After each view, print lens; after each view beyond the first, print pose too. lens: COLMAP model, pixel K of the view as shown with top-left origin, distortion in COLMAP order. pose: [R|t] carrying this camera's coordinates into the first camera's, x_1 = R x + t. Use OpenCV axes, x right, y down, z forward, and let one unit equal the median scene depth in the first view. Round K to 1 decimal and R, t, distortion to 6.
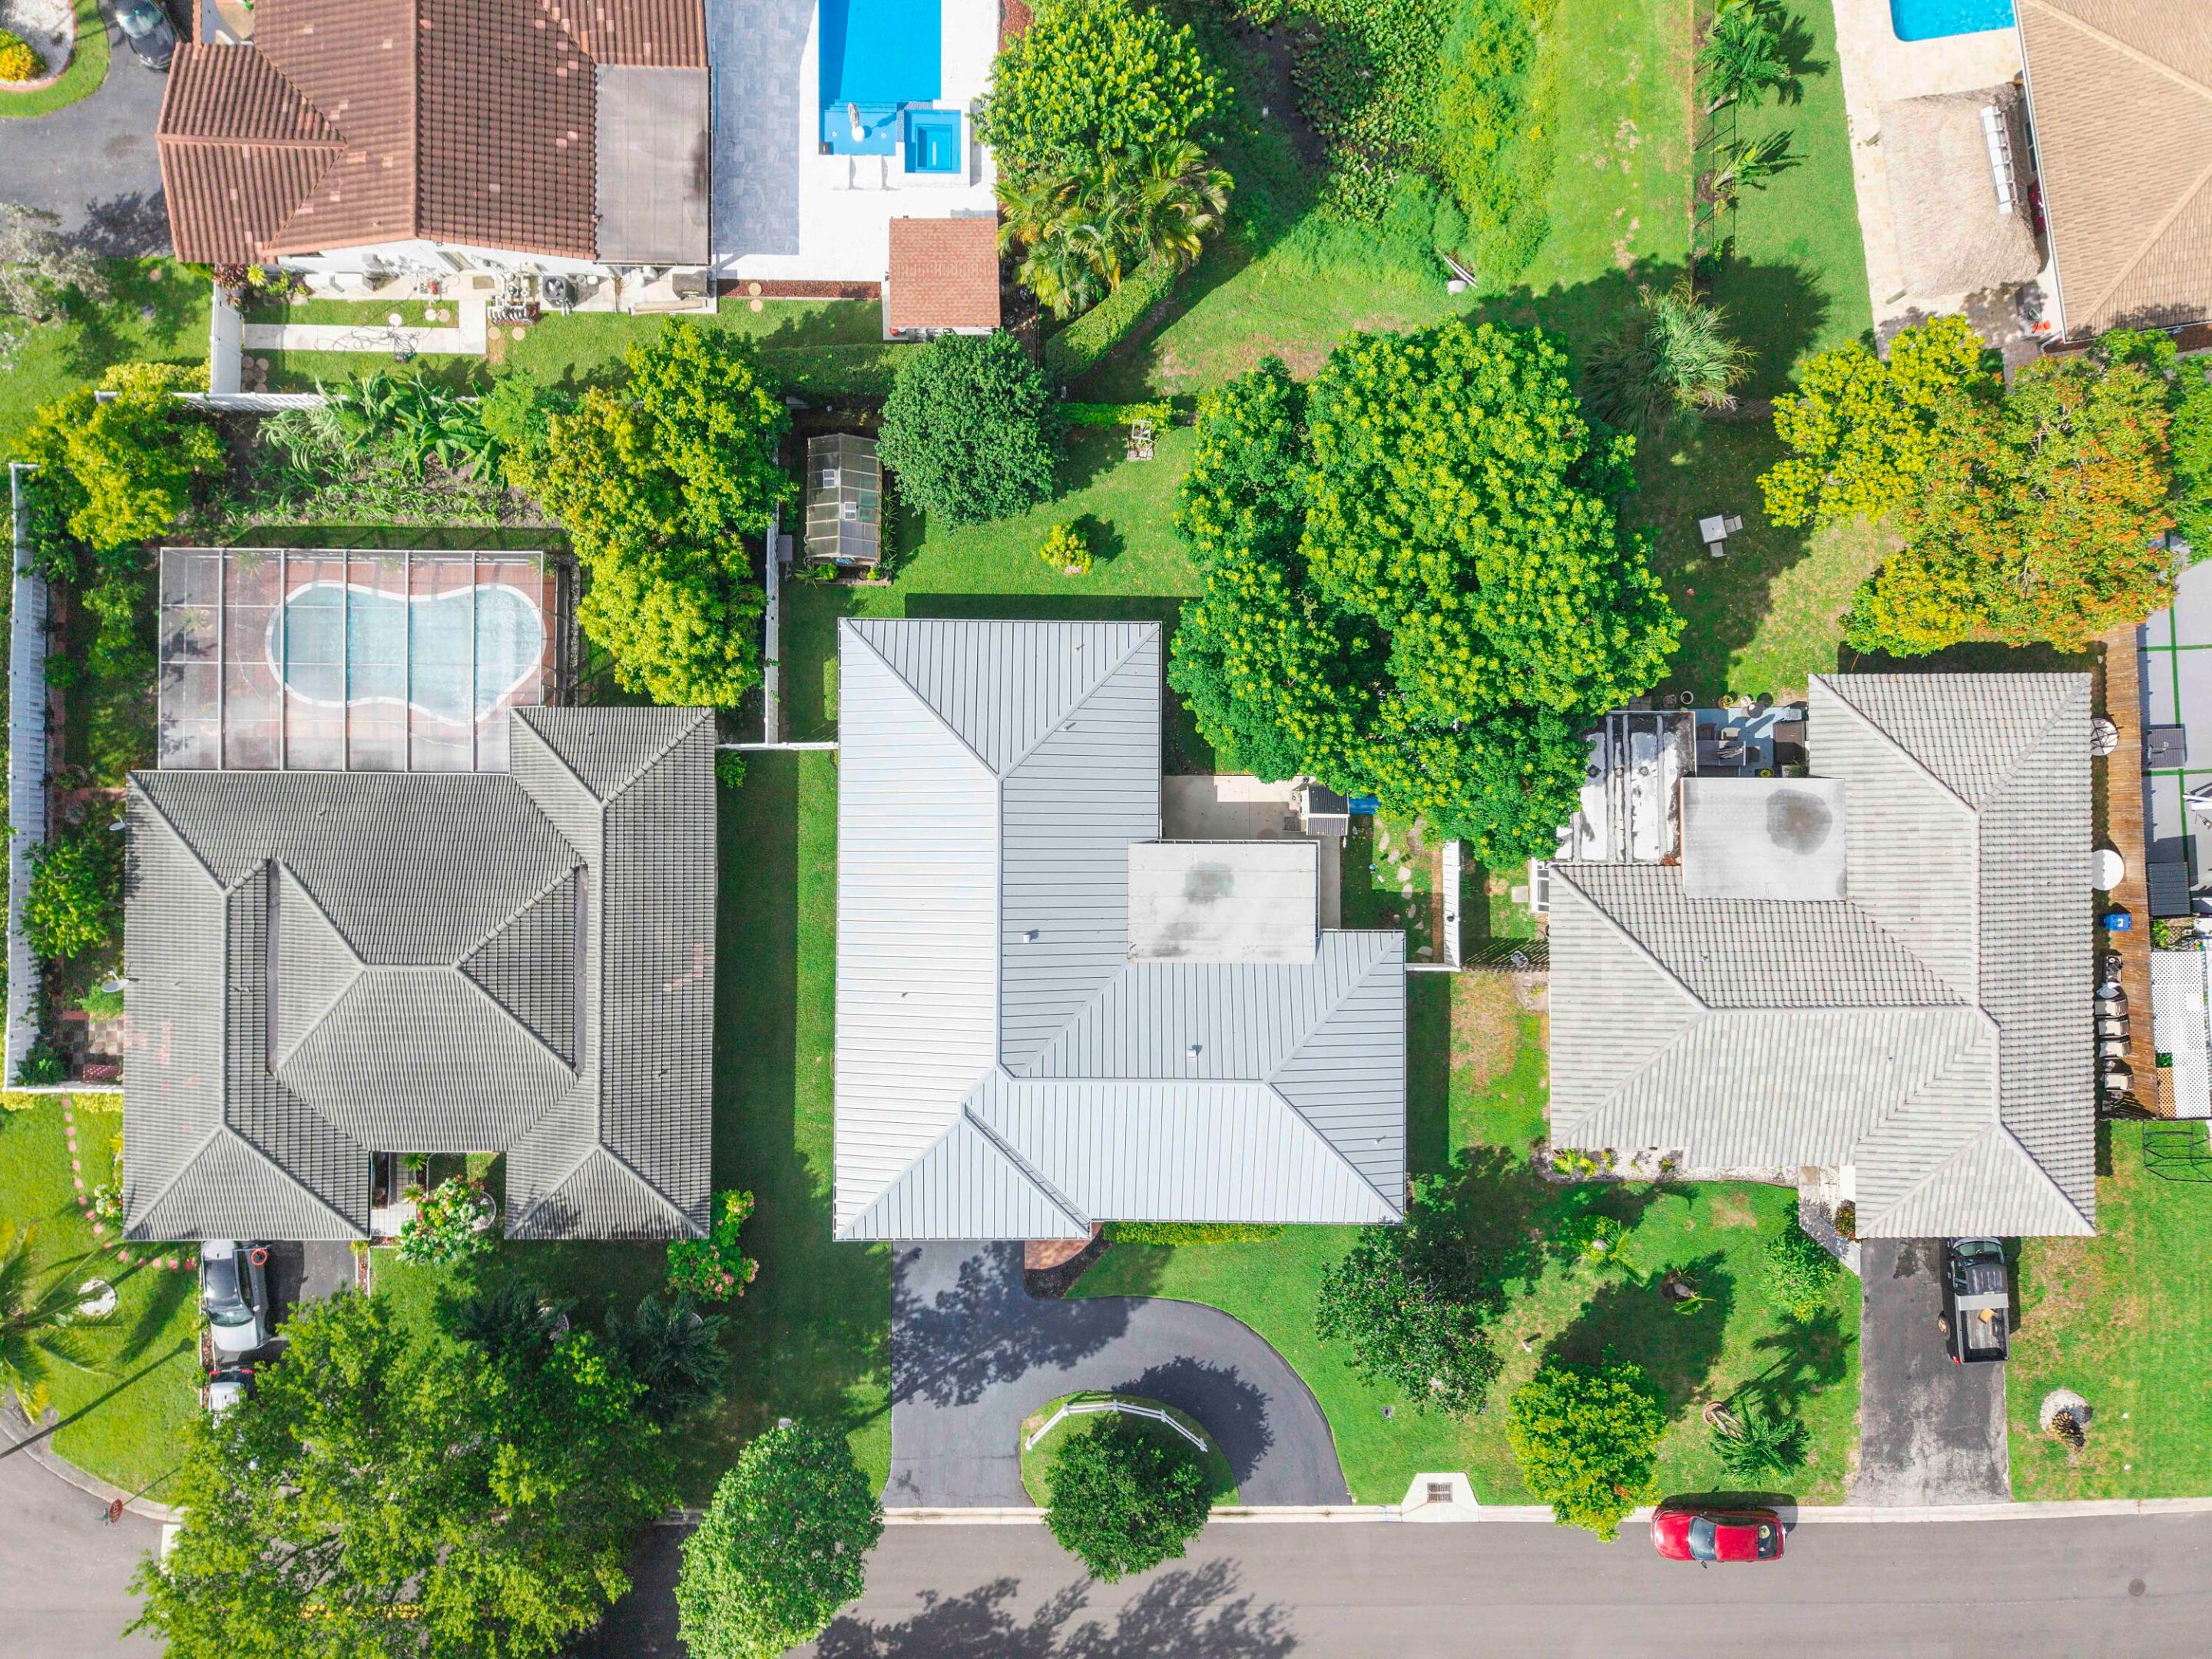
lens RADIAL K [[1497.1, 0, 1114.5], [0, 1497.1, 839.9], [0, 0, 1]] dist [0.014237, -0.010556]
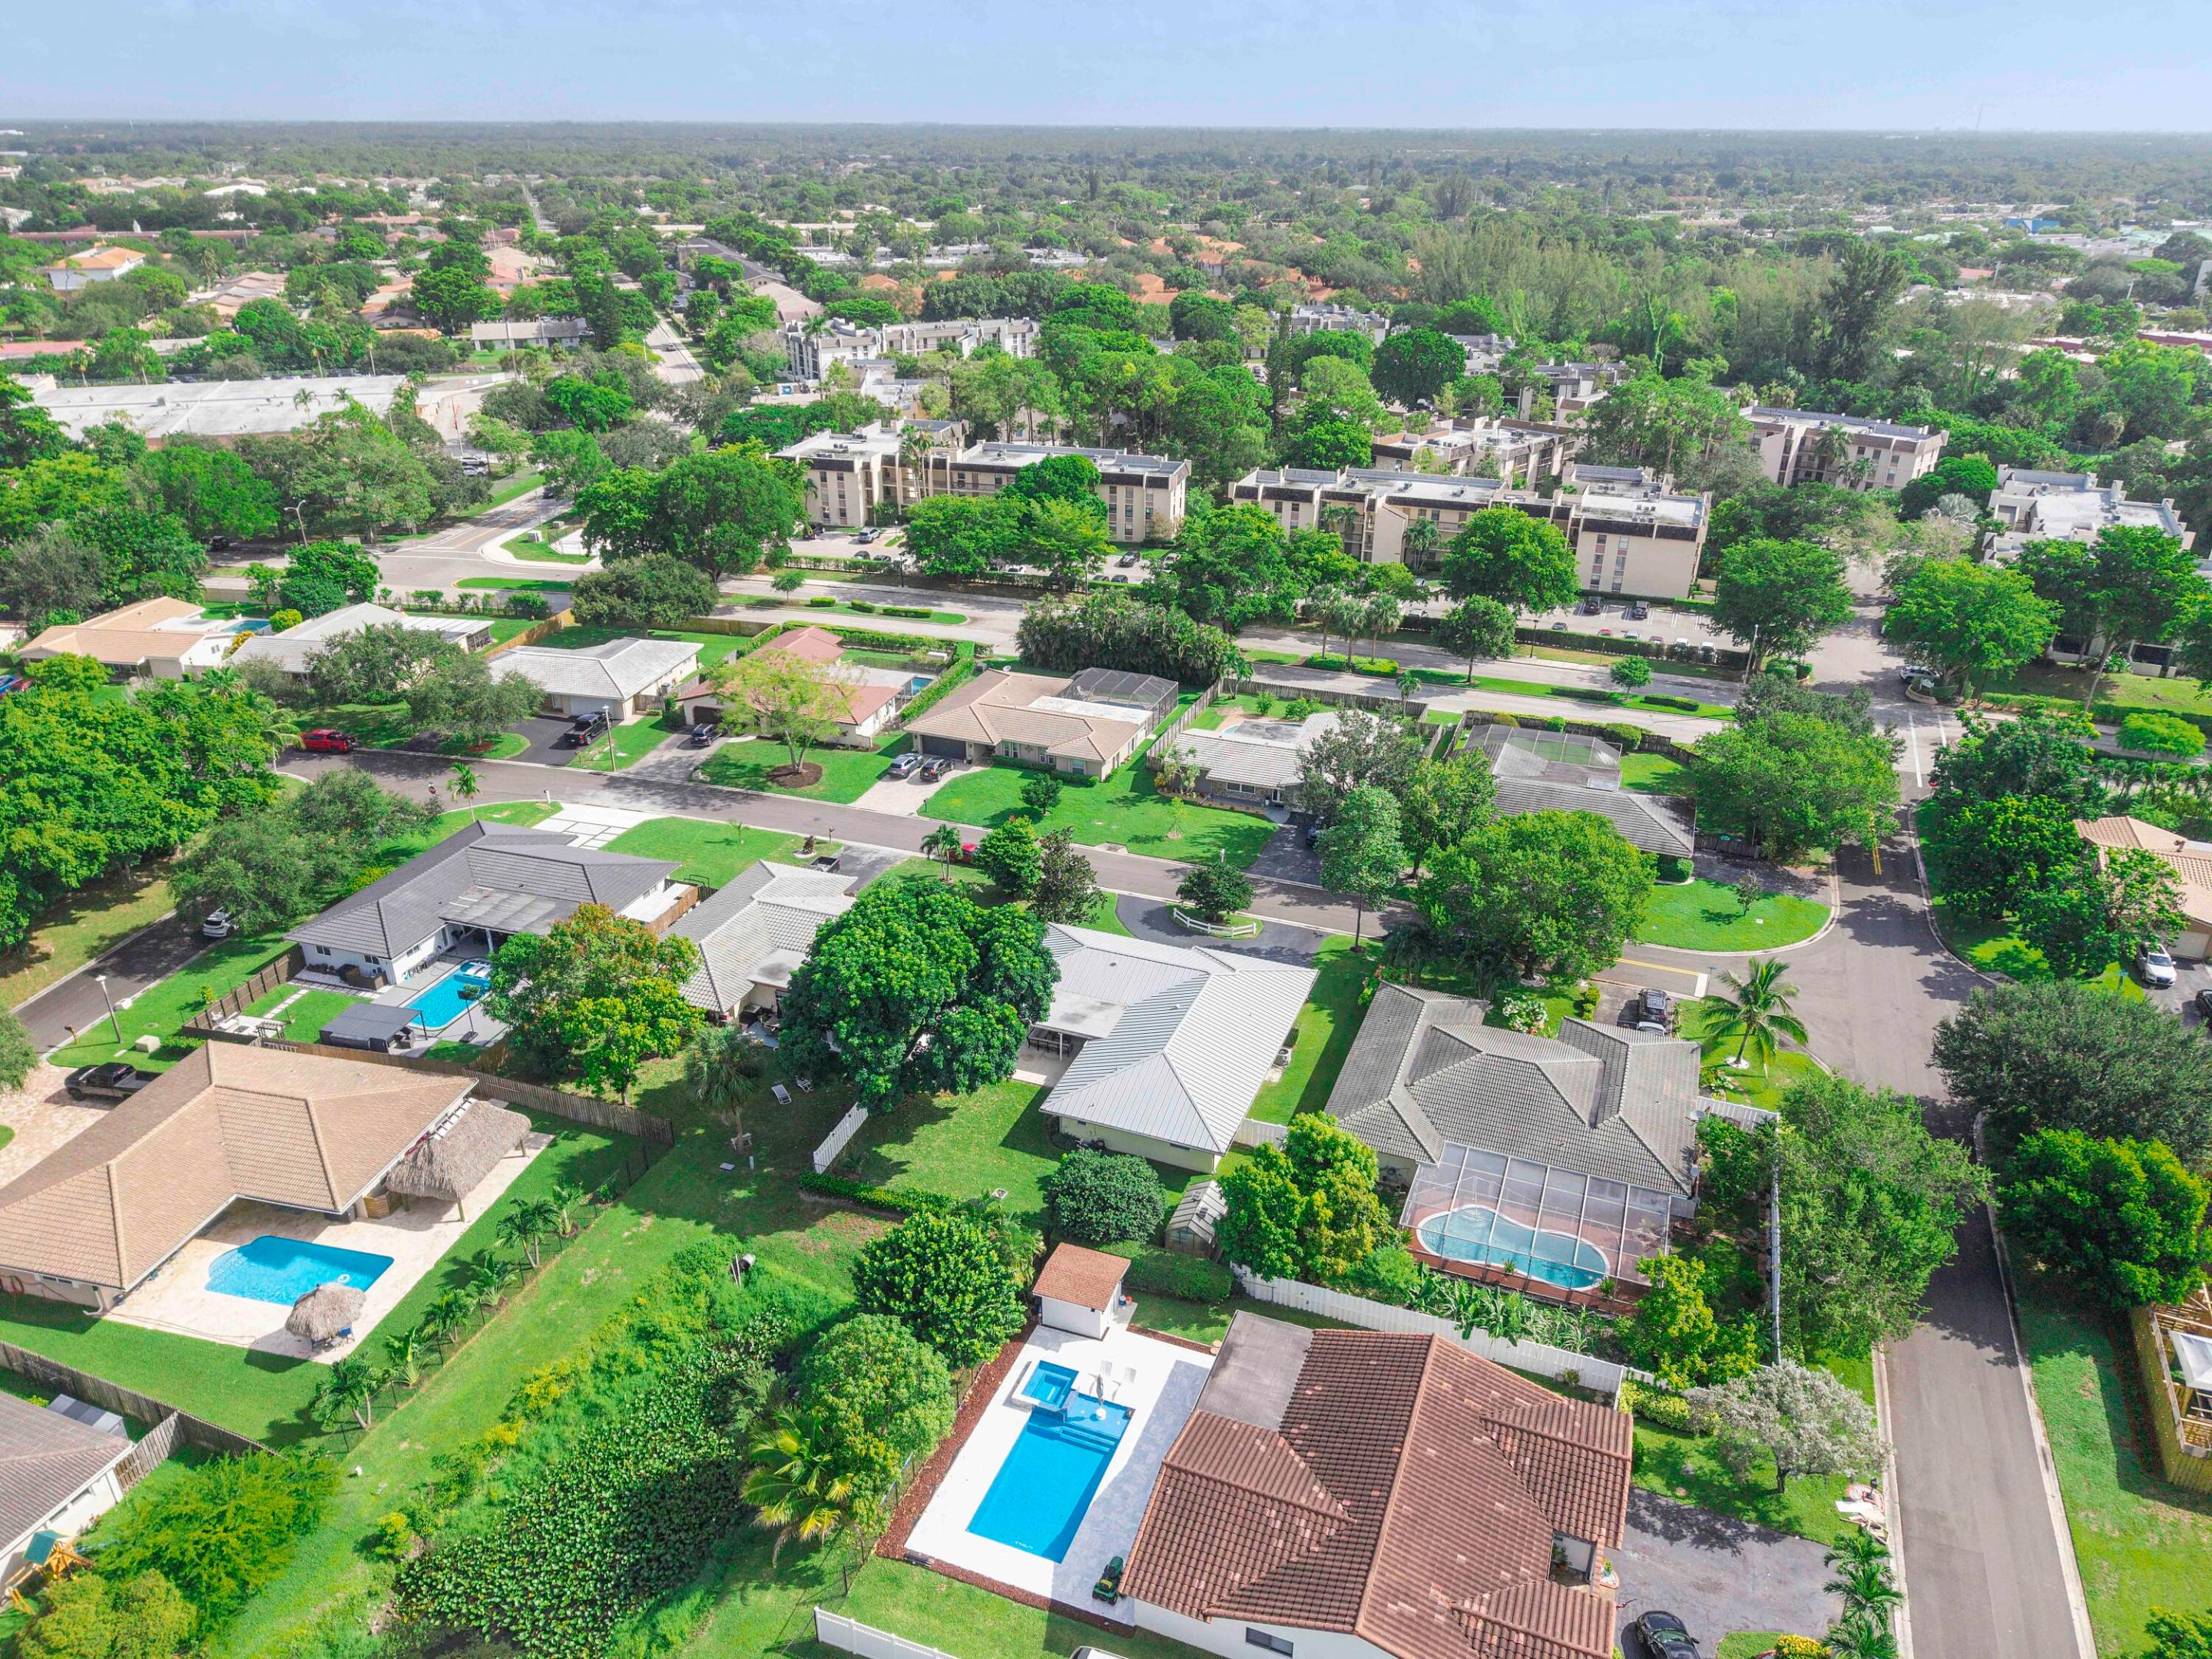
lens RADIAL K [[1533.1, 0, 1119.6], [0, 1533.1, 839.6], [0, 0, 1]] dist [0.066345, -0.104819]
pose [[-0.935265, -0.171448, 0.309654, -0.520034], [0.353061, -0.389964, 0.850456, -1.423684], [-0.025056, 0.904728, 0.425251, 0.001130]]
